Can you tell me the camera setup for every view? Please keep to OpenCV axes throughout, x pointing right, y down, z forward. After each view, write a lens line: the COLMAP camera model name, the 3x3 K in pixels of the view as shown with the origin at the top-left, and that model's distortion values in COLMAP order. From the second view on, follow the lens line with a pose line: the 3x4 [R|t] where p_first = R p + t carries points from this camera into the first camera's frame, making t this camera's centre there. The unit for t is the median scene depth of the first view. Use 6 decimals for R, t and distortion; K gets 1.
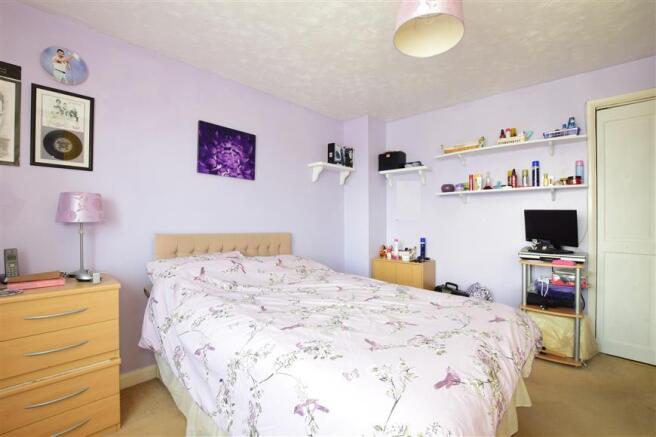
lens RADIAL K [[290.6, 0, 327.5], [0, 290.6, 215.8], [0, 0, 1]] dist [-0.003829, 0.000372]
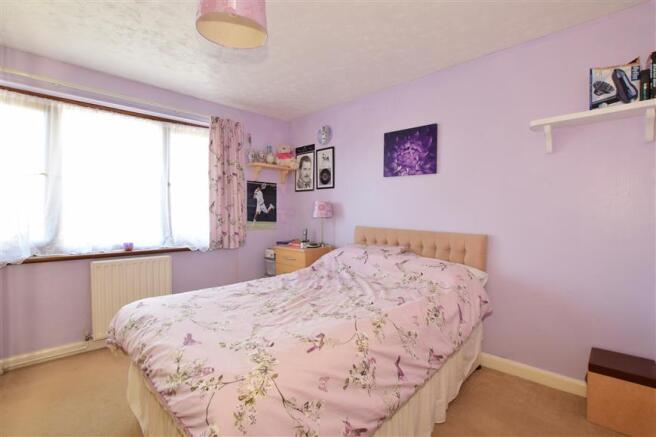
lens RADIAL K [[302.6, 0, 327.1], [0, 302.6, 218.6], [0, 0, 1]] dist [-0.000519, 0.000111]
pose [[-0.007351, 0.004409, -0.999963, 0.753847], [0.001542, 0.999989, 0.004398, 0.015710], [0.999972, -0.001510, -0.007358, 0.719535]]
